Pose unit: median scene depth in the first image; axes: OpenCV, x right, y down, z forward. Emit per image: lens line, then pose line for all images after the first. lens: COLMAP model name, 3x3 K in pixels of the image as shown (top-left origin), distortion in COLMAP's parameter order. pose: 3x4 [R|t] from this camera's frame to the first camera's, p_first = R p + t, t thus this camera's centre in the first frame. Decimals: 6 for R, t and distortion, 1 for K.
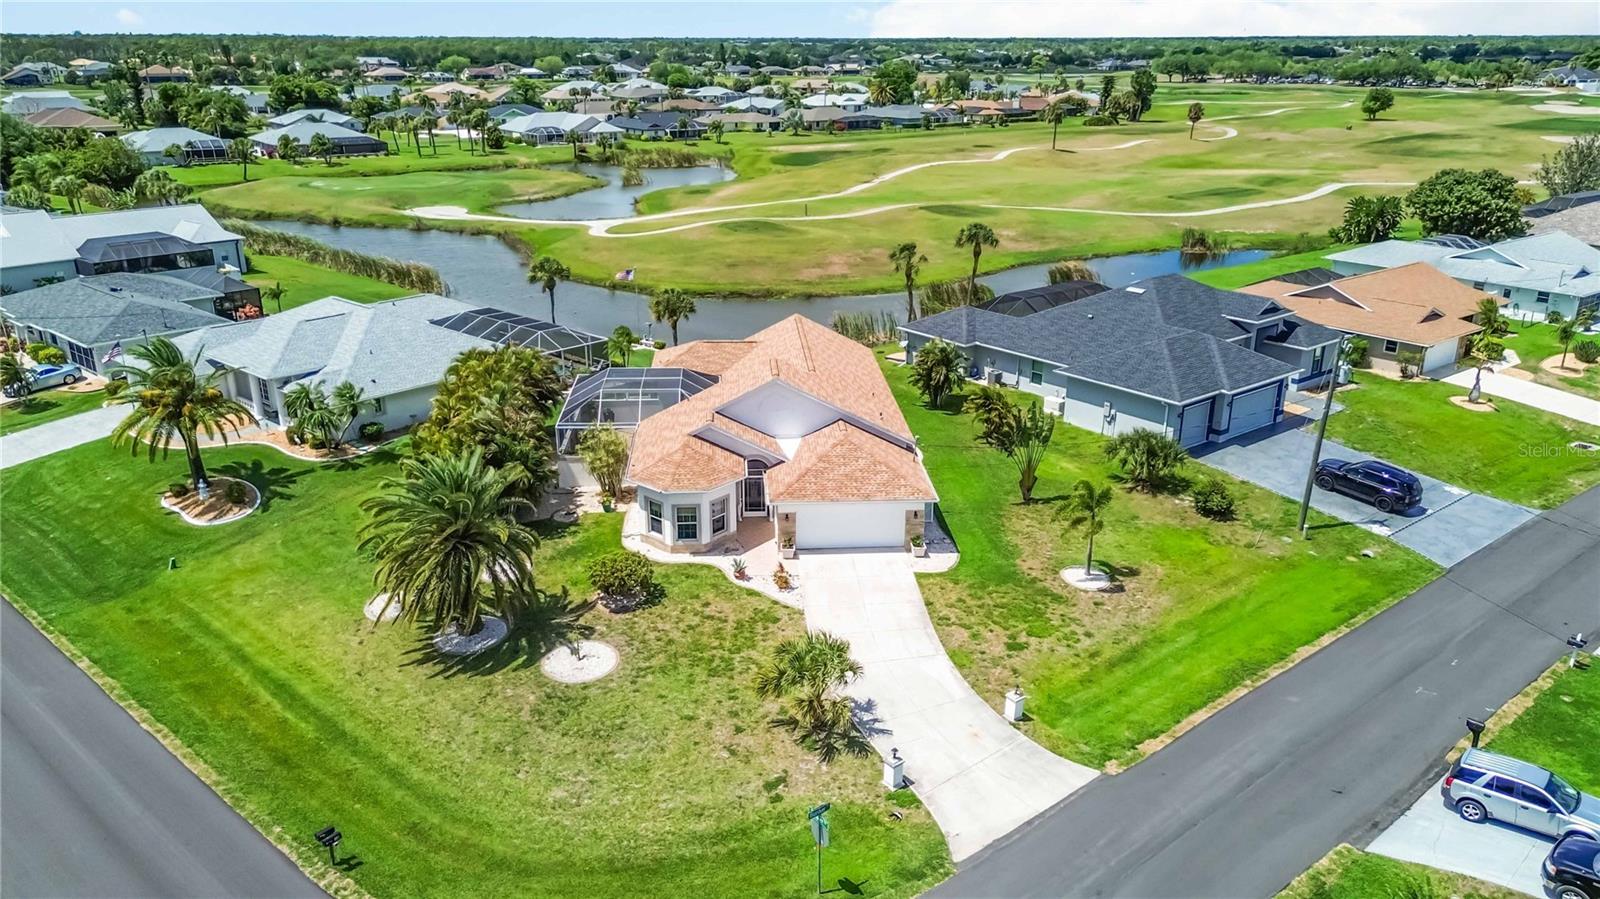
lens RADIAL K [[1133.7, 0, 801.5], [0, 1133.7, 463.9], [0, 0, 1]] dist [0.062950, -0.052540]
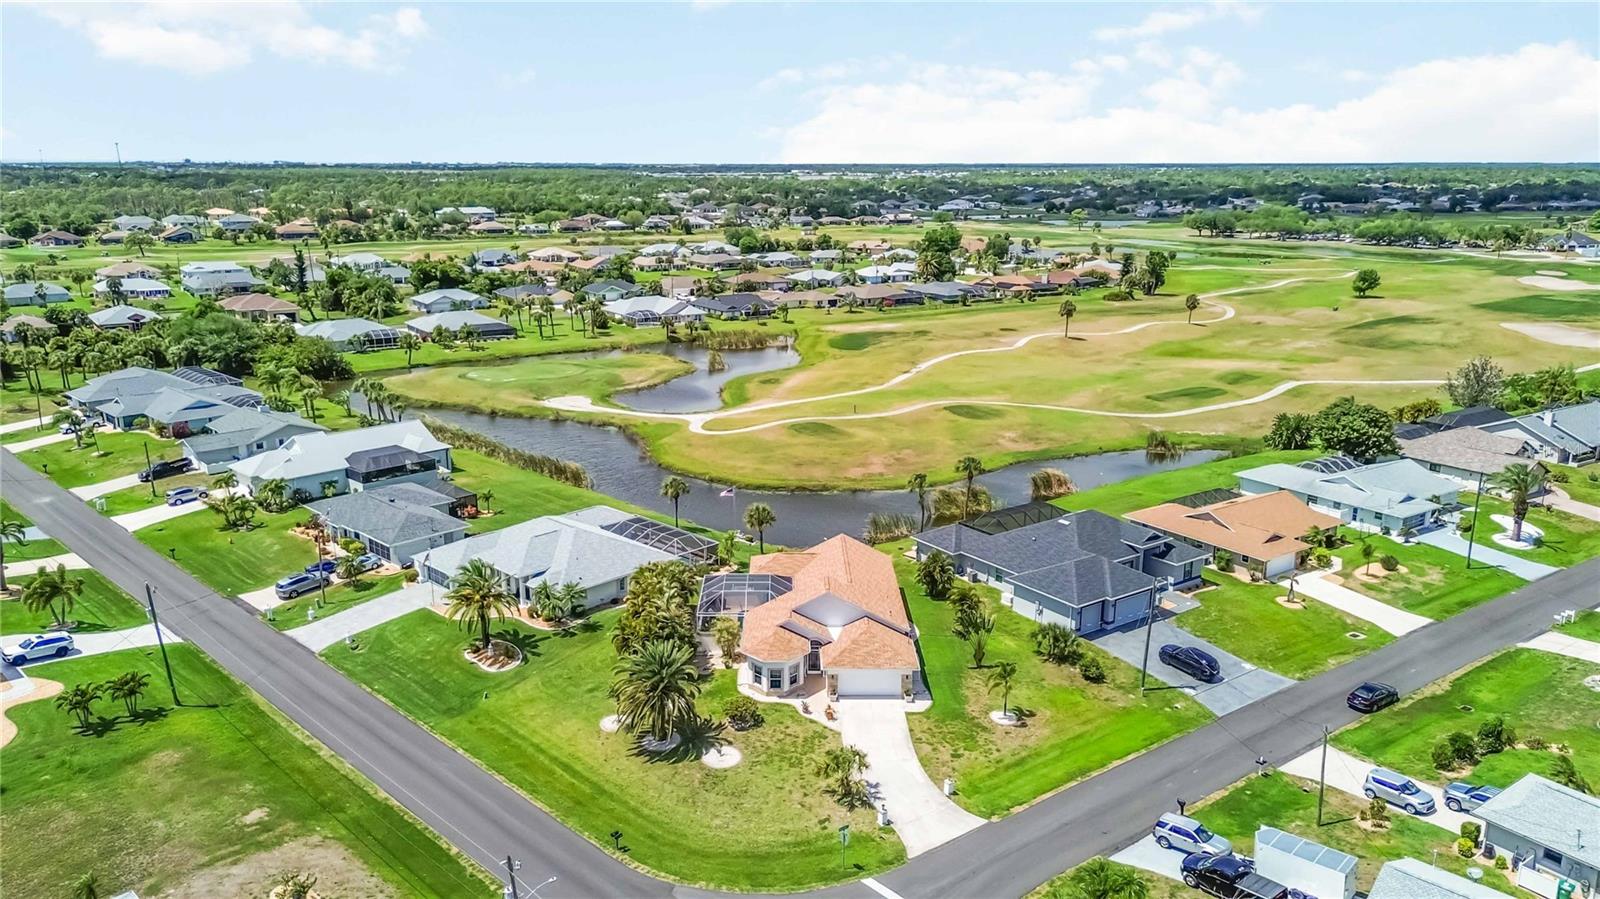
lens RADIAL K [[1133.7, 0, 802.8], [0, 1133.7, 437.0], [0, 0, 1]] dist [0.062950, -0.052540]
pose [[0.998752, 0.013706, -0.048022, 0.016736], [-0.019351, 0.992689, -0.119135, -0.093315], [0.046038, 0.119916, 0.991716, -0.663860]]
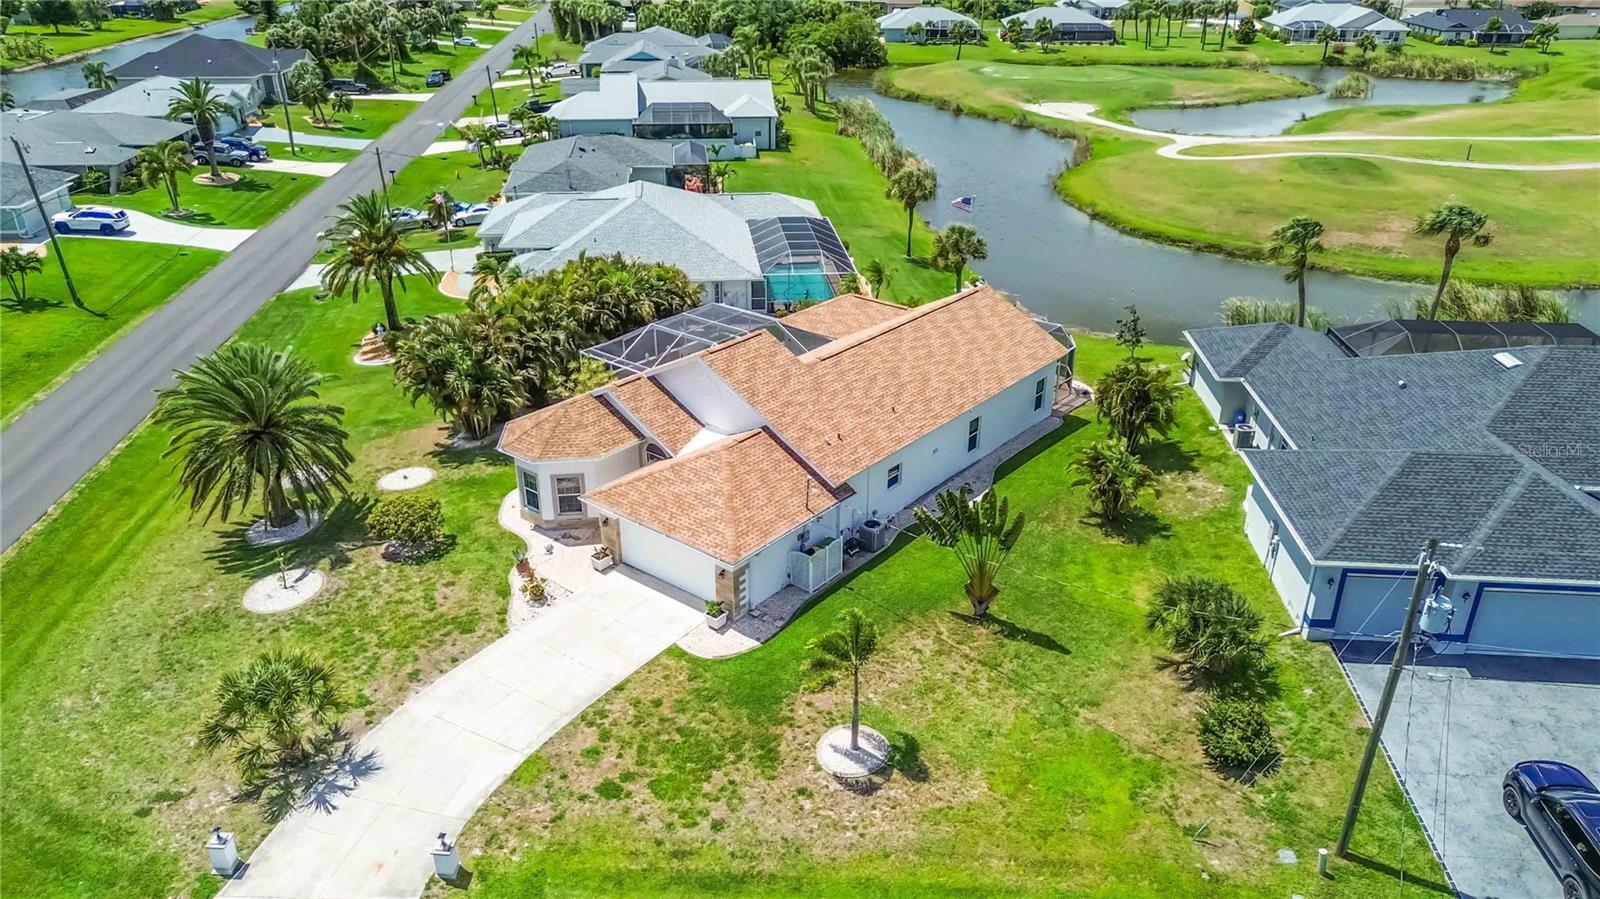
lens RADIAL K [[1133.7, 0, 799.7], [0, 1133.7, 455.9], [0, 0, 1]] dist [0.062950, -0.052540]
pose [[0.733907, 0.290673, -0.613913, 0.489907], [-0.238456, 0.956541, 0.167835, -0.143229], [0.636018, 0.023216, 0.771325, 0.379985]]
